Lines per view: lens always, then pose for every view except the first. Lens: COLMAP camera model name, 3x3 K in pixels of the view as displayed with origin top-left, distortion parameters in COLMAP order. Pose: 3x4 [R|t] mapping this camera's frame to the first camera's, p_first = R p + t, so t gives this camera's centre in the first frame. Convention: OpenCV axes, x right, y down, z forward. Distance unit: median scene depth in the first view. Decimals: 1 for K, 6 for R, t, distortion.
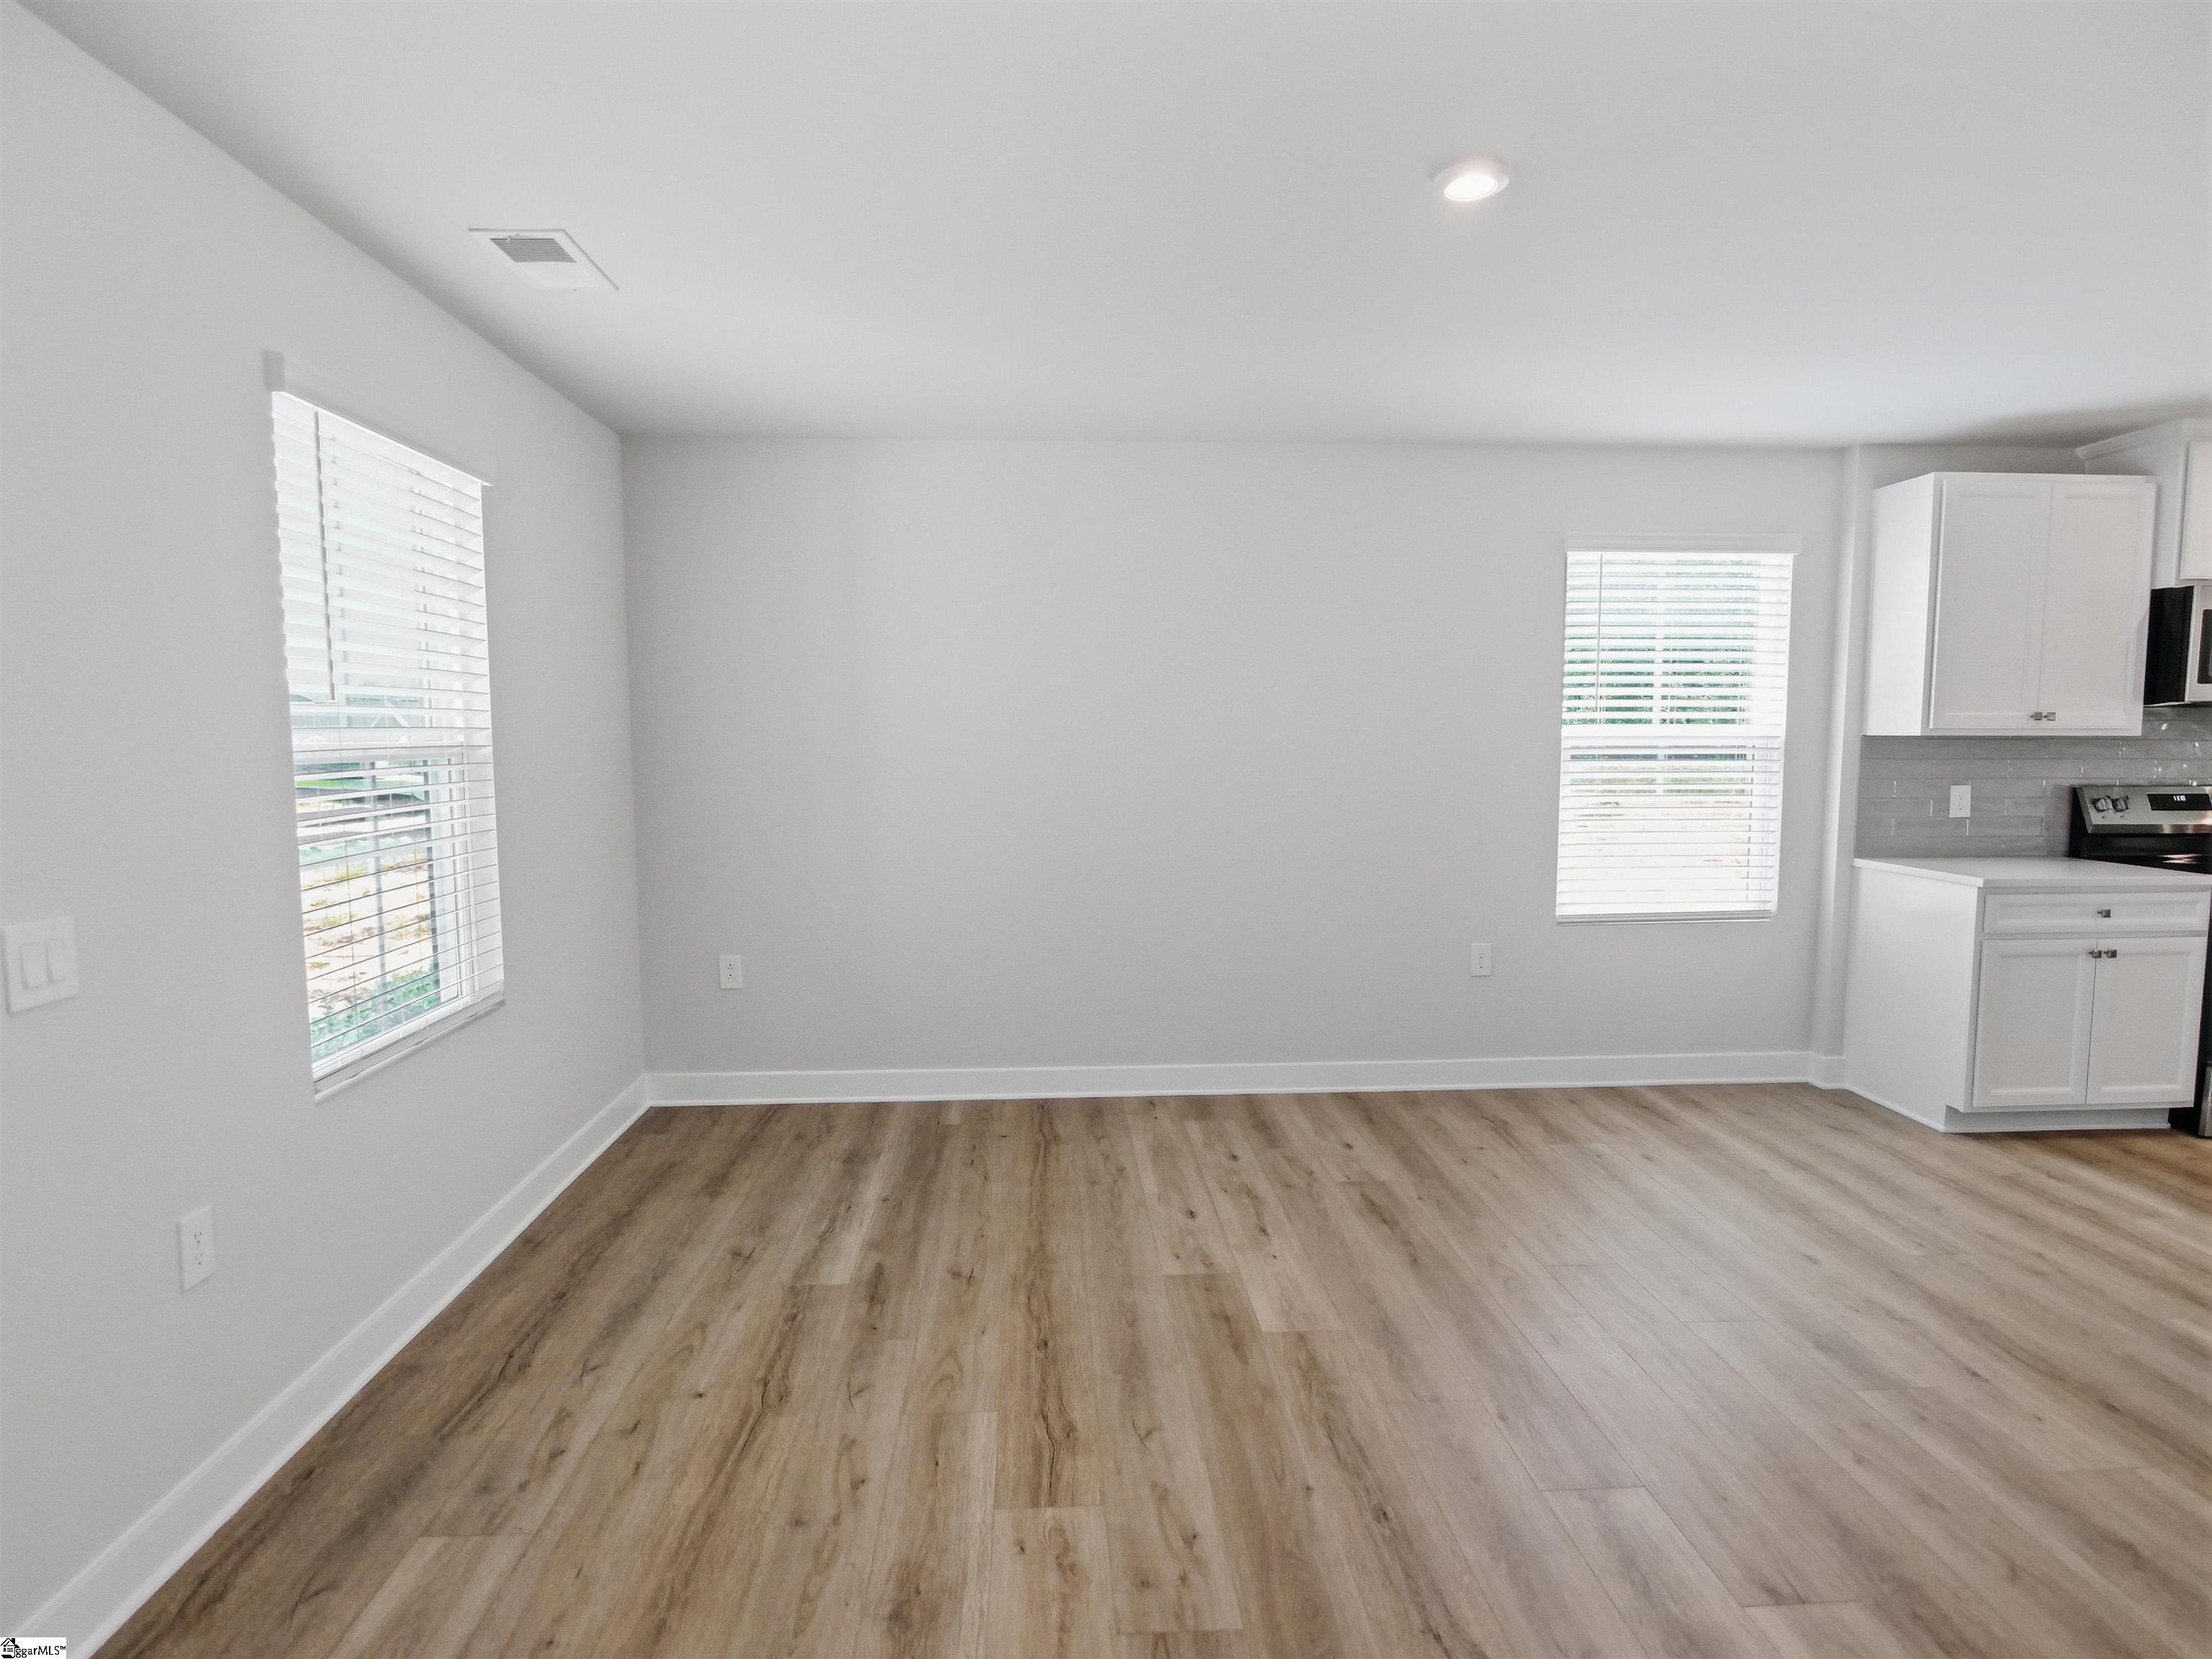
lens RADIAL K [[1192.5, 0, 1104.5], [0, 1192.5, 837.1], [0, 0, 1]] dist [-0.003390, -0.004102]
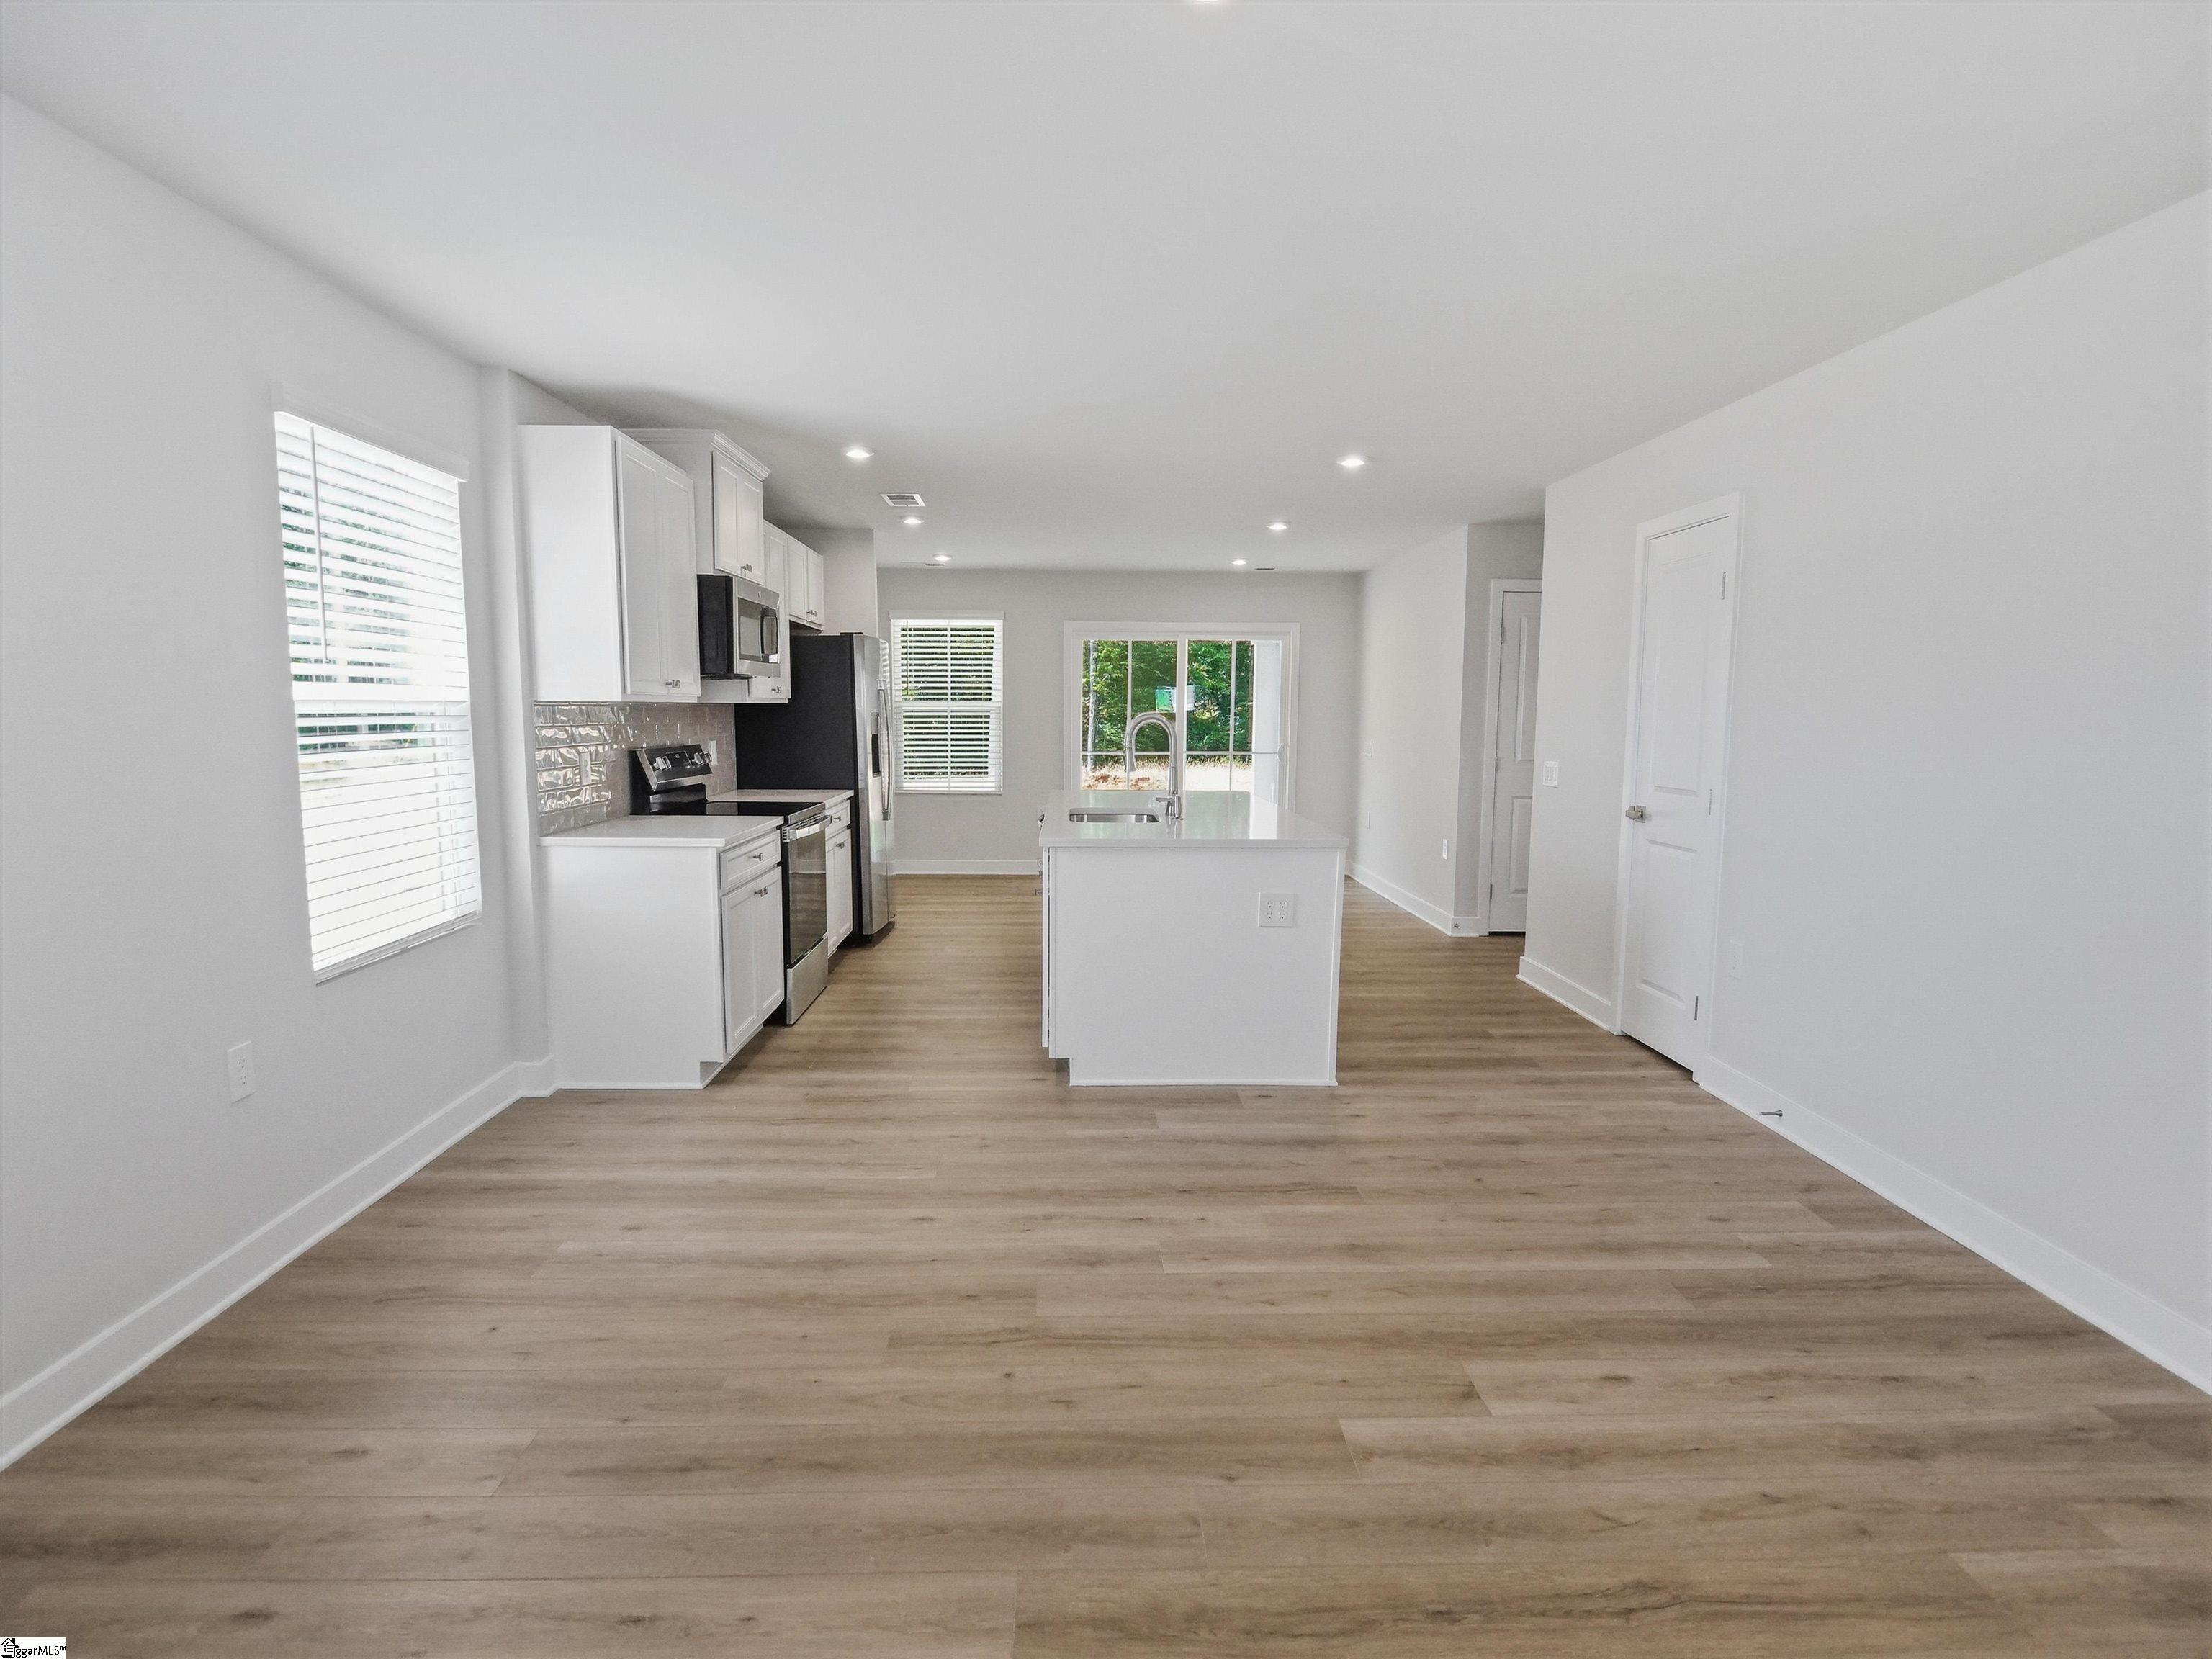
lens RADIAL K [[1191.0, 0, 1116.6], [0, 1191.0, 842.6], [0, 0, 1]] dist [-0.005262, -0.001100]
pose [[0.022885, -0.111802, 0.993467, -0.276577], [0.079383, 0.990793, 0.109672, -0.045540], [-0.996581, 0.076355, 0.031550, 0.576536]]
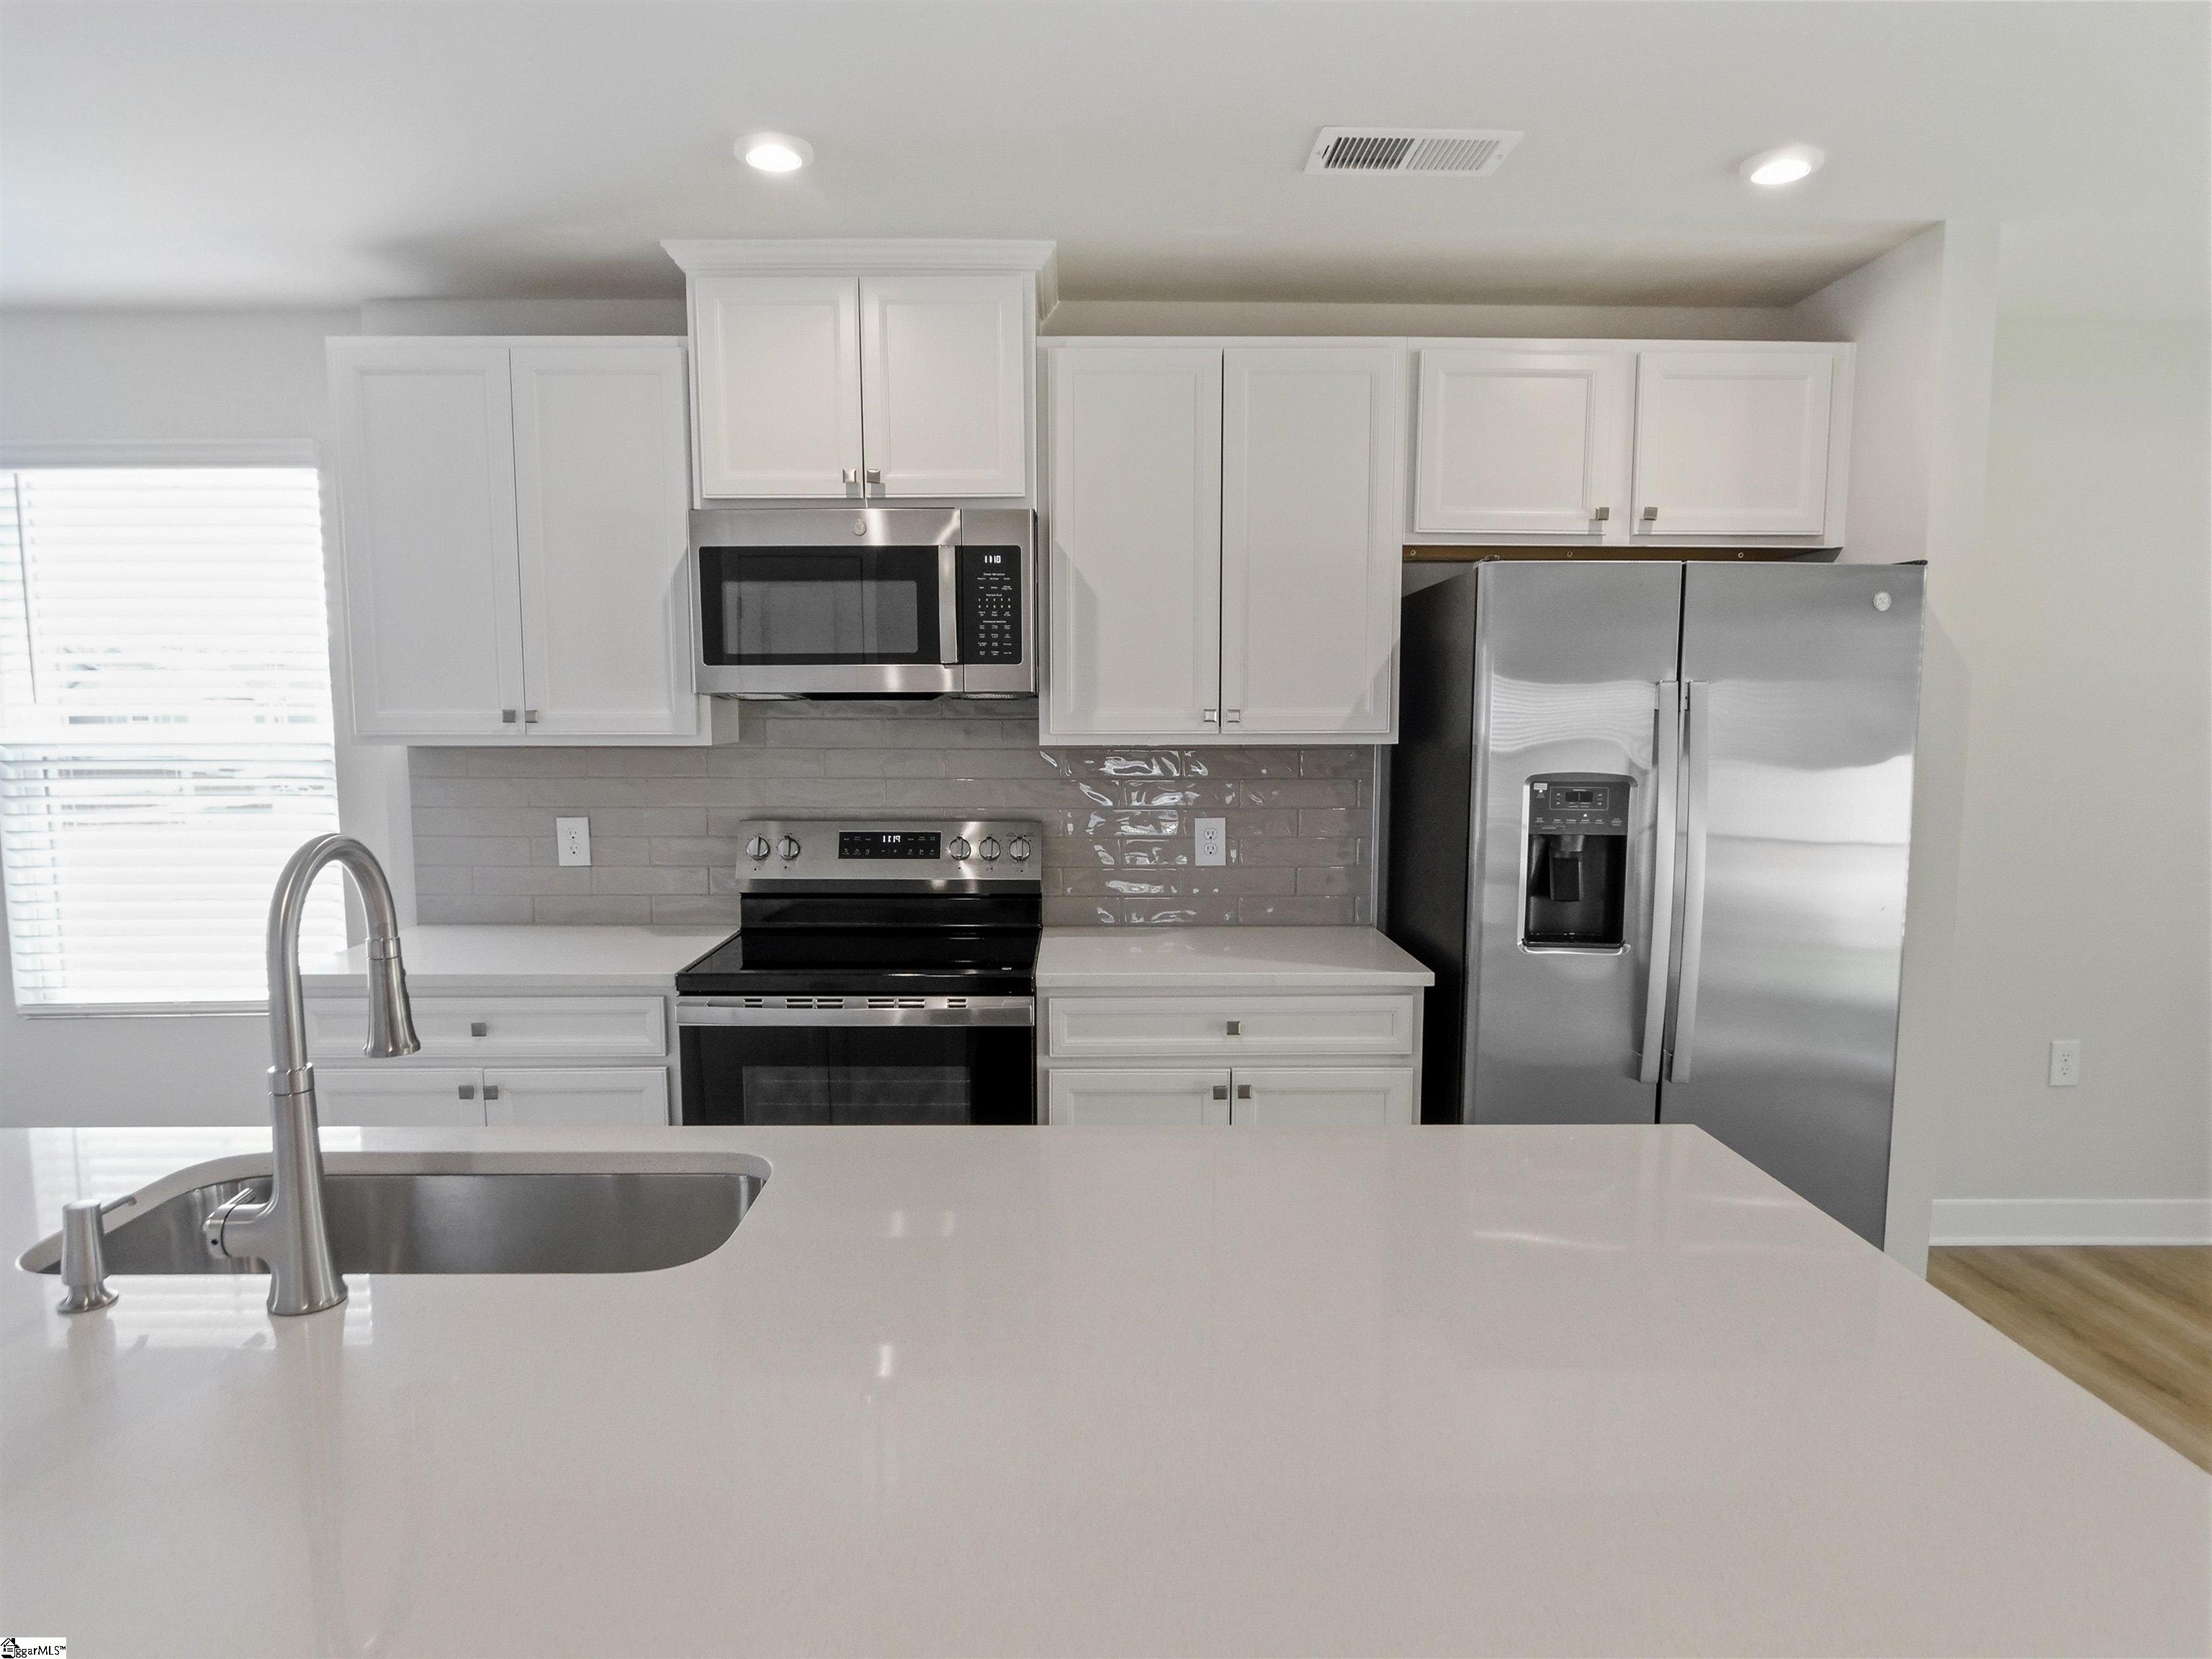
lens RADIAL K [[1439.4, 0, 1106.9], [0, 1439.4, 878.2], [0, 0, 1]] dist [-0.017492, -0.001195]
pose [[0.998763, 0.007130, -0.049204, 1.135171], [-0.005636, 0.999521, 0.030435, -0.038814], [0.049398, -0.030120, 0.998325, 0.233896]]
